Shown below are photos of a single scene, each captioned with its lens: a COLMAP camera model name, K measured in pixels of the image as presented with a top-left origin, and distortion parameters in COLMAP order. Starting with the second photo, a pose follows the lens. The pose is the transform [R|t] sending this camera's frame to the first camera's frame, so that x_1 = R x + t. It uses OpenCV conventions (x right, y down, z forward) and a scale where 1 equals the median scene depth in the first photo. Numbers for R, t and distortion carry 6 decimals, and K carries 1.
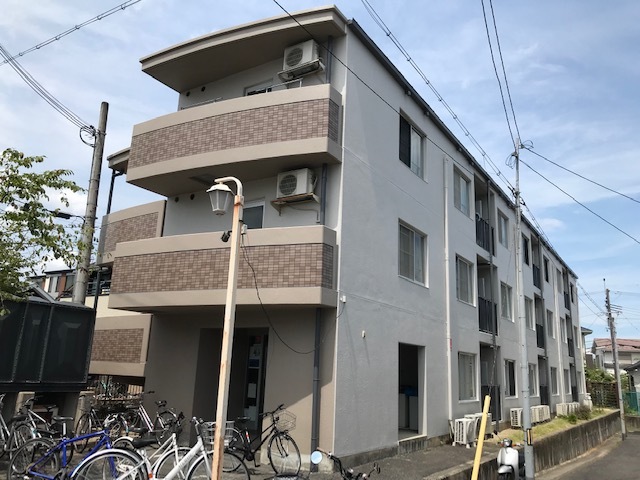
lens RADIAL K [[533.7, 0, 320.0], [0, 533.7, 240.0], [0, 0, 1]] dist [0.008649, 0.002836]
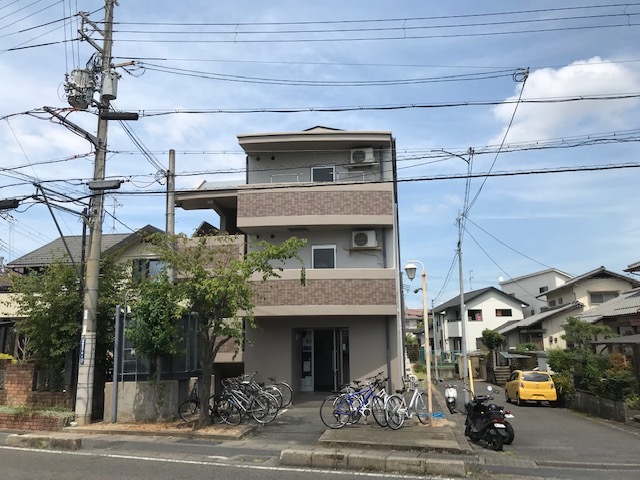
lens RADIAL K [[533.7, 0, 320.0], [0, 533.7, 240.0], [0, 0, 1]] dist [0.008649, 0.002836]
pose [[0.914460, 0.031547, 0.403444, -0.835310], [-0.051794, 0.997881, 0.039369, -0.161300], [-0.401347, -0.056898, 0.914157, -0.445235]]
